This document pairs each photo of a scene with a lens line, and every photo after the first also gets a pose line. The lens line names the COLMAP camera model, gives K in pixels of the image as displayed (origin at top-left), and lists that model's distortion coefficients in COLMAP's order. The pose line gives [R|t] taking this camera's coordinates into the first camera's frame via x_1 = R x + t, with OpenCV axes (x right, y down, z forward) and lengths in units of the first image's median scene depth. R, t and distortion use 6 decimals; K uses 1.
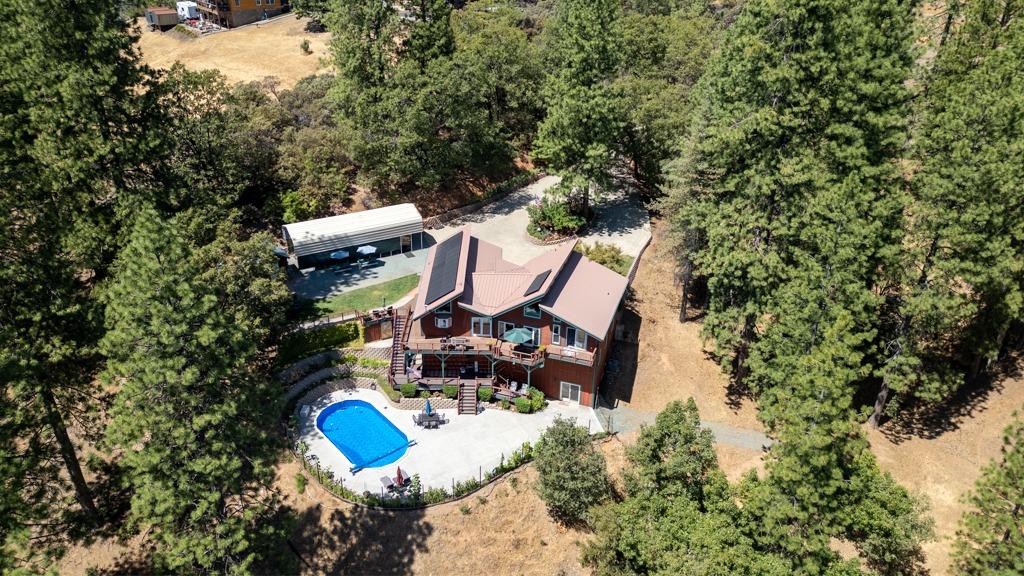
lens RADIAL K [[723.9, 0, 511.8], [0, 723.9, 286.4], [0, 0, 1]] dist [0.033189, -0.003078]
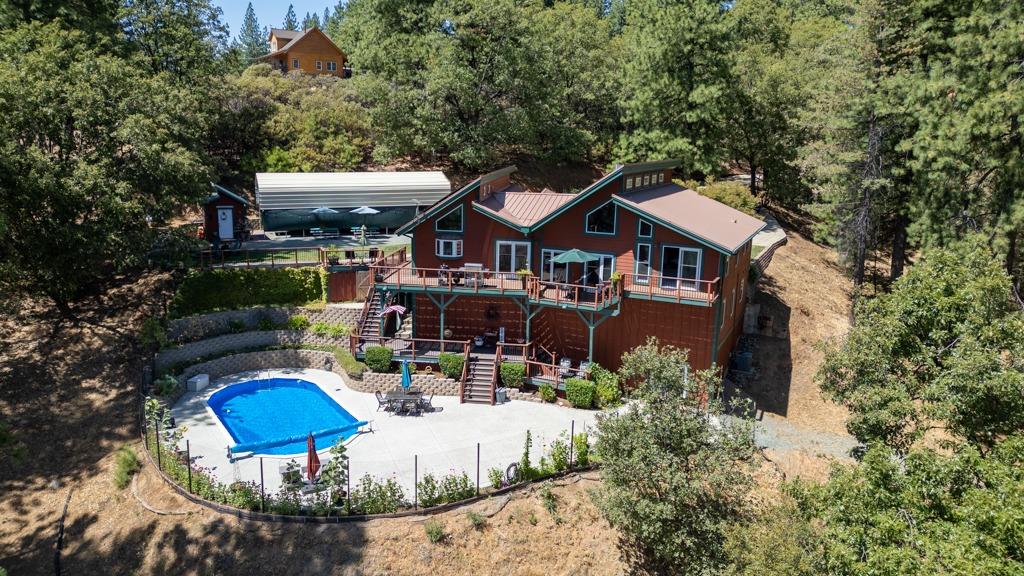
lens RADIAL K [[723.9, 0, 509.9], [0, 723.9, 291.6], [0, 0, 1]] dist [0.033189, -0.003078]
pose [[0.992297, 0.027943, -0.120687, 0.027667], [-0.059900, 0.960997, -0.269994, 0.245635], [0.108436, 0.275144, 0.955268, 0.460387]]
